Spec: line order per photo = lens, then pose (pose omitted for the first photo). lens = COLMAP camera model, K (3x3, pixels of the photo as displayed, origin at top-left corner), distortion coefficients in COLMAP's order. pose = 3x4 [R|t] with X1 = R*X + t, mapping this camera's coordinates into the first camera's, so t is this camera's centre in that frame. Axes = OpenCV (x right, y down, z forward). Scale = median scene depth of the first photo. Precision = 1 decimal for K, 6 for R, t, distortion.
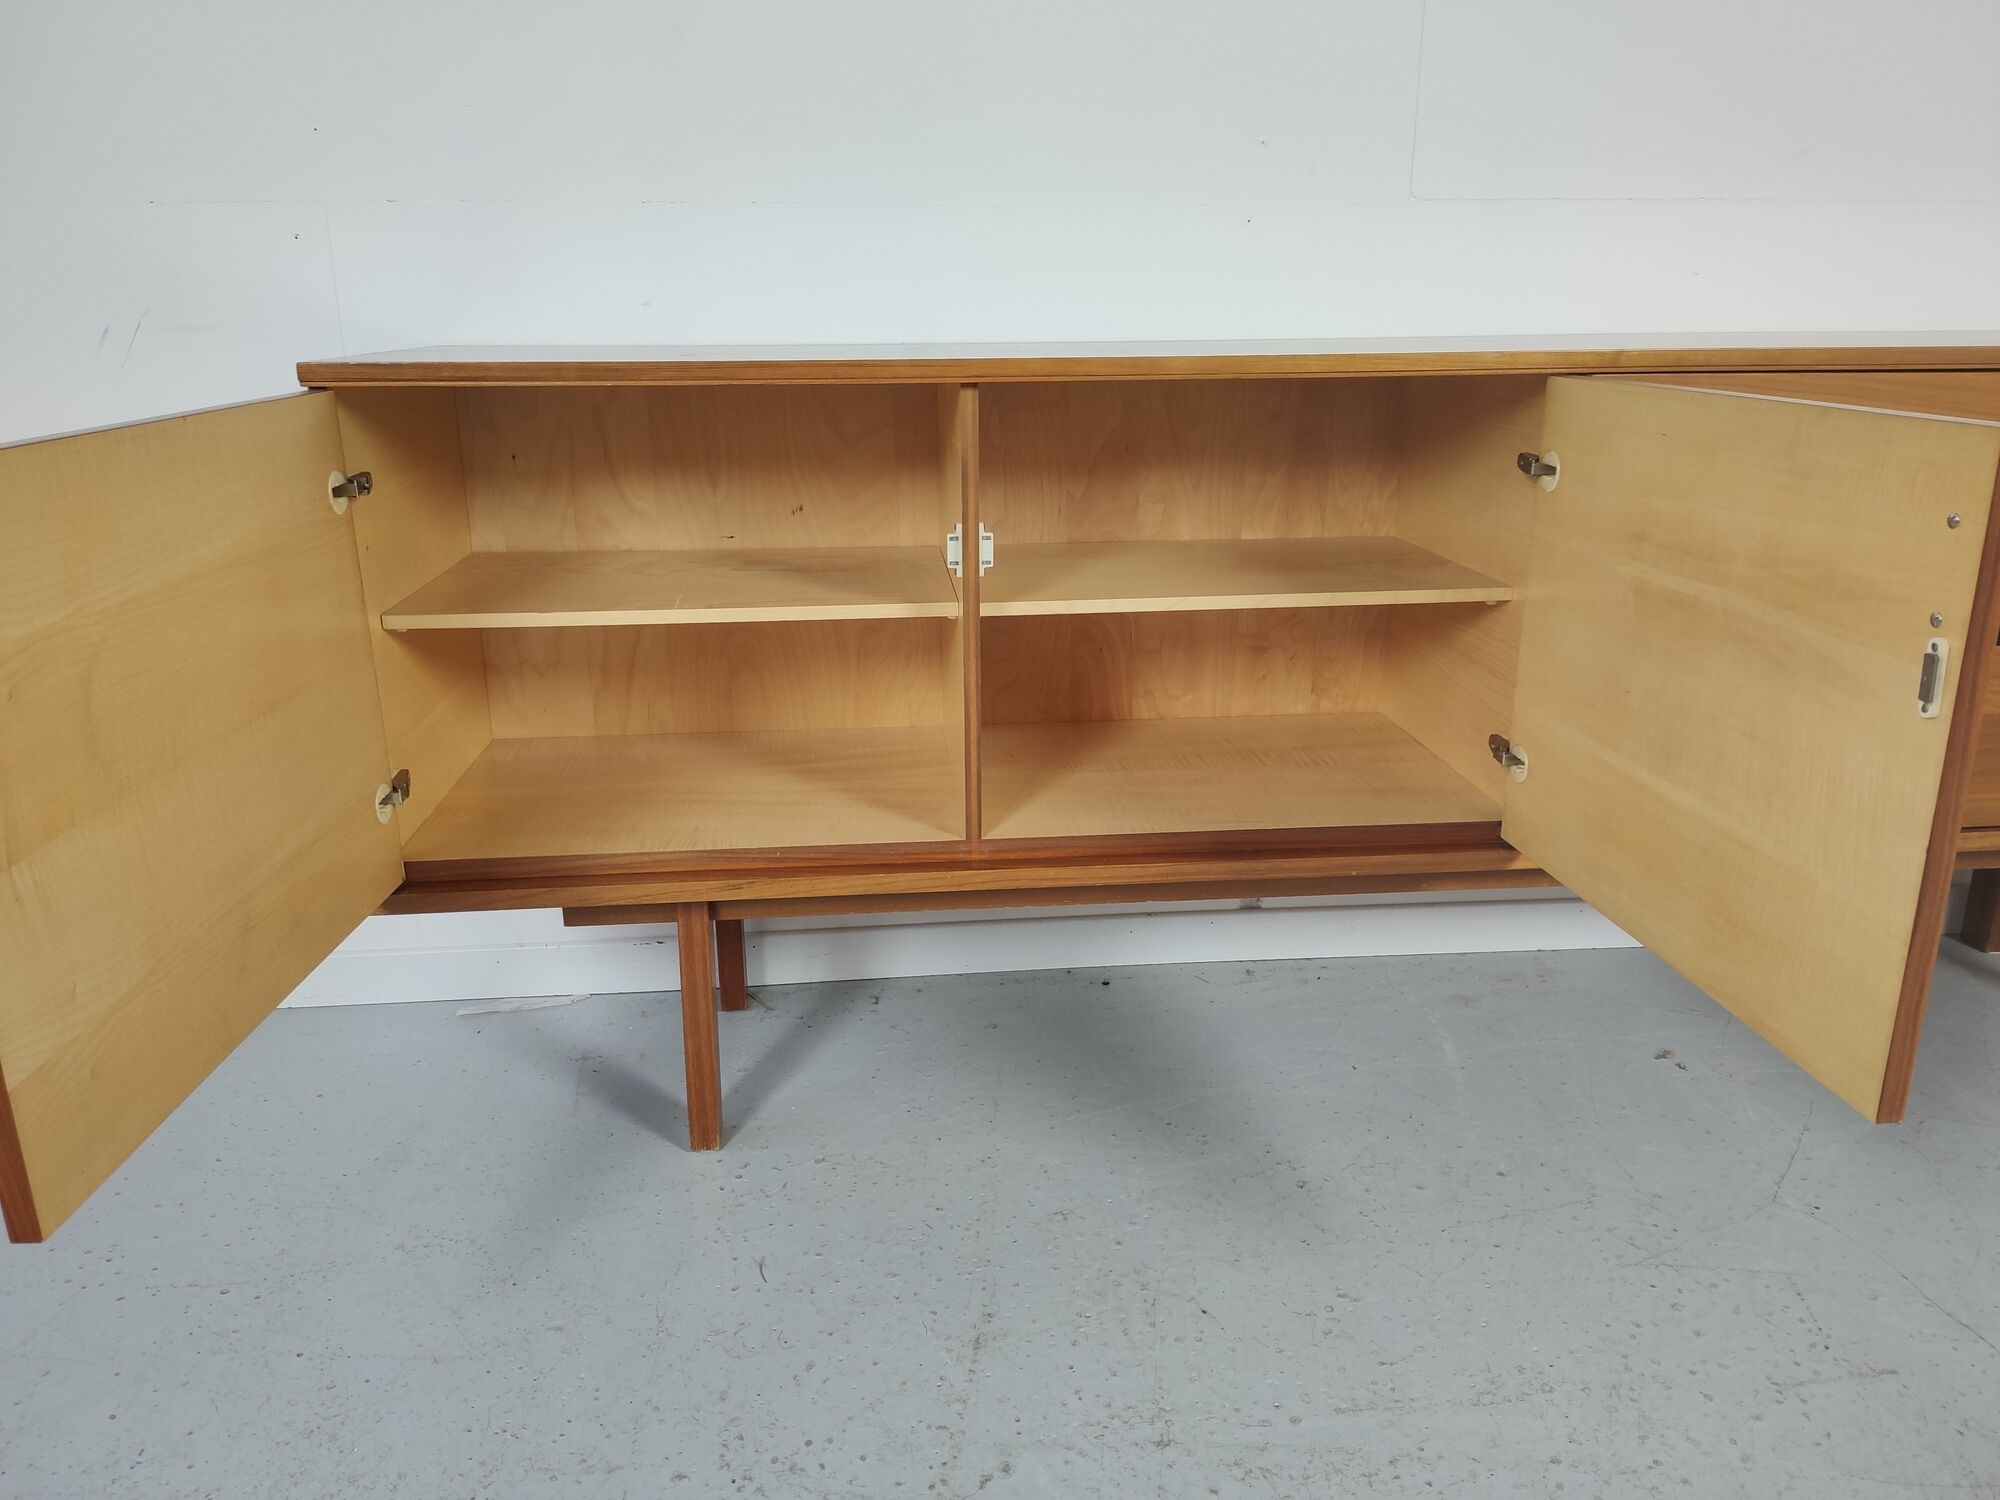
lens RADIAL K [[1524.0, 0, 1008.6], [0, 1524.0, 754.3], [0, 0, 1]] dist [0.054363, -0.071756]
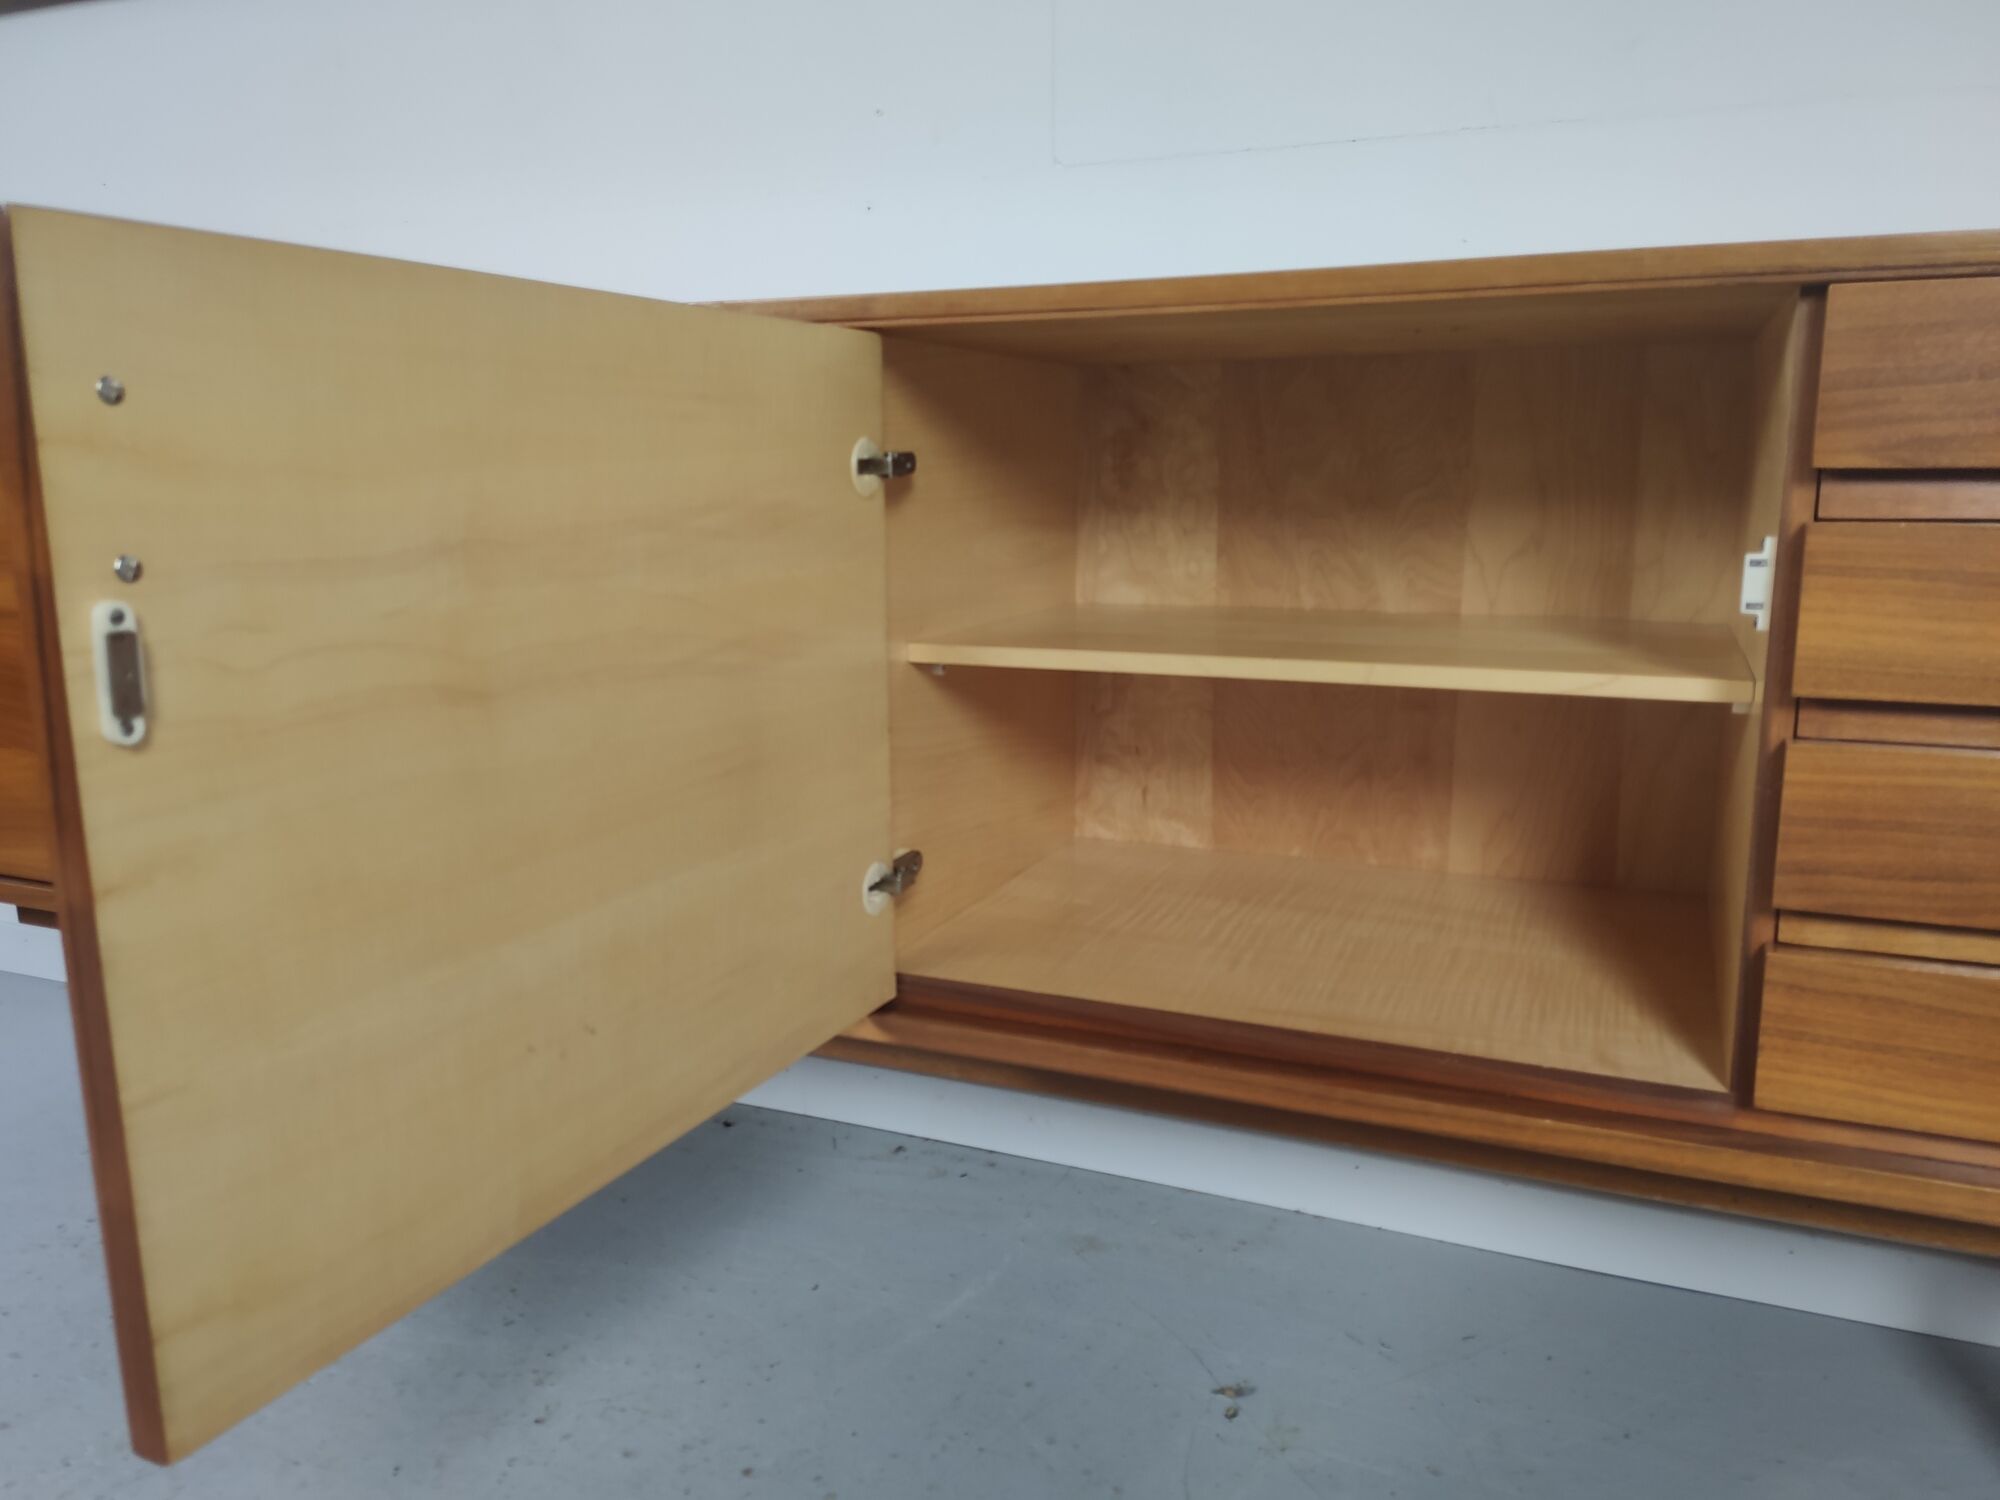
lens RADIAL K [[1524.0, 0, 987.0], [0, 1524.0, 755.3], [0, 0, 1]] dist [0.054363, -0.071756]
pose [[0.872906, 0.090201, -0.479477, 0.852067], [-0.137684, 0.988359, -0.064725, -0.021380], [0.468057, 0.122515, 0.875164, 0.473322]]
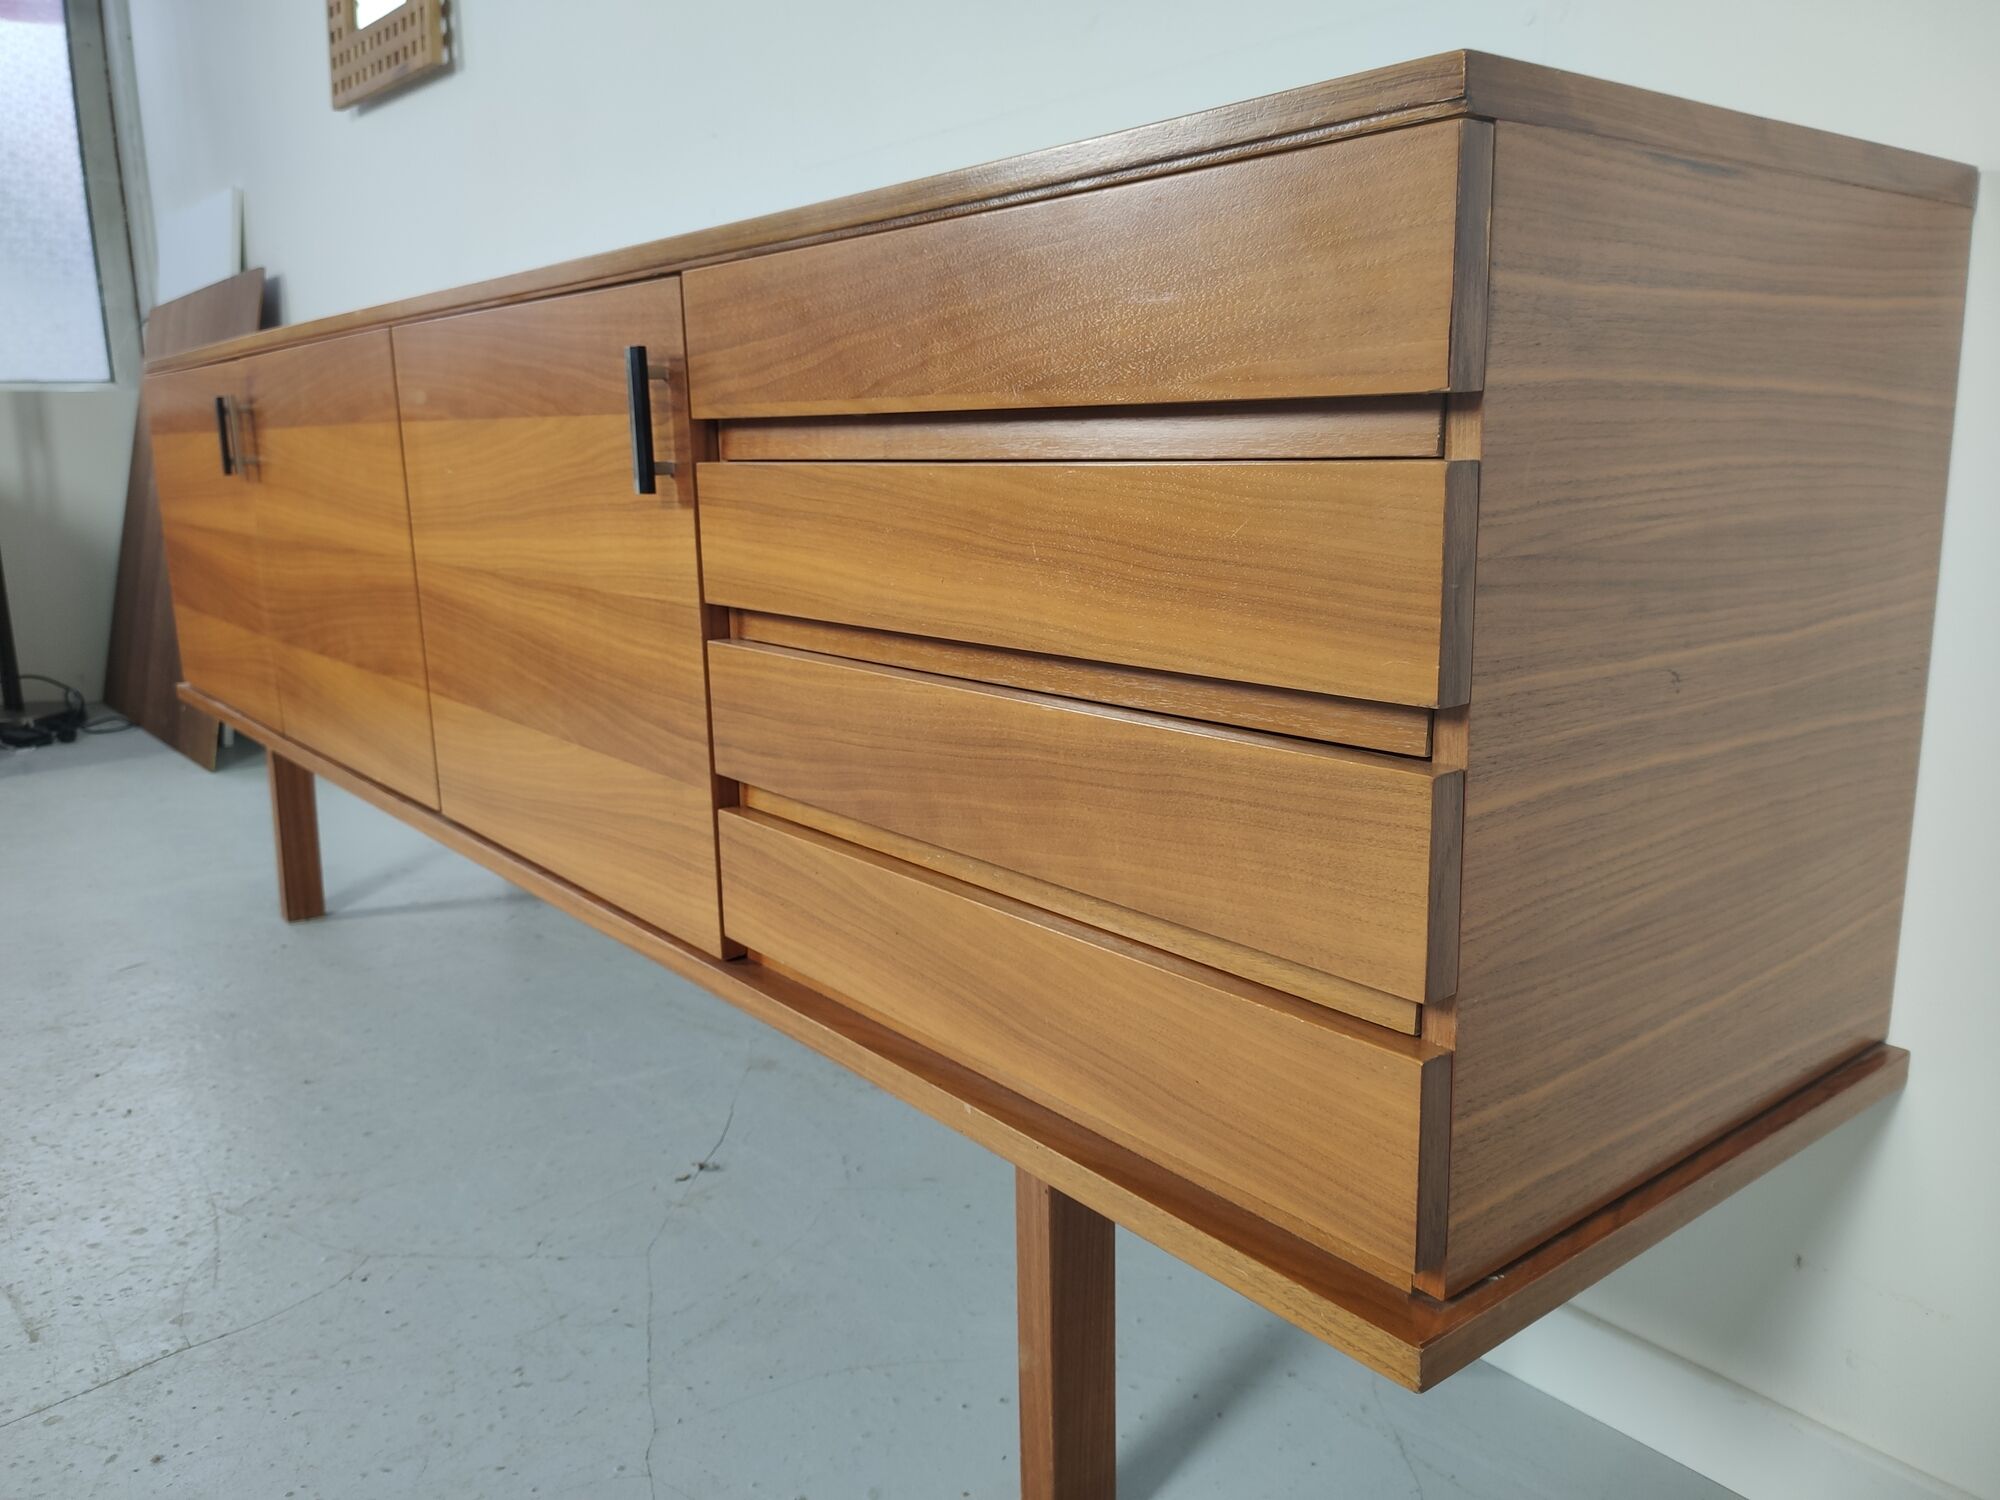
lens RADIAL K [[1524.0, 0, 992.6], [0, 1524.0, 774.2], [0, 0, 1]] dist [0.054363, -0.071756]
pose [[0.547875, 0.178178, -0.817365, 1.556391], [-0.233225, 0.970849, 0.055307, -0.120942], [0.803393, 0.160328, 0.573459, 0.848046]]
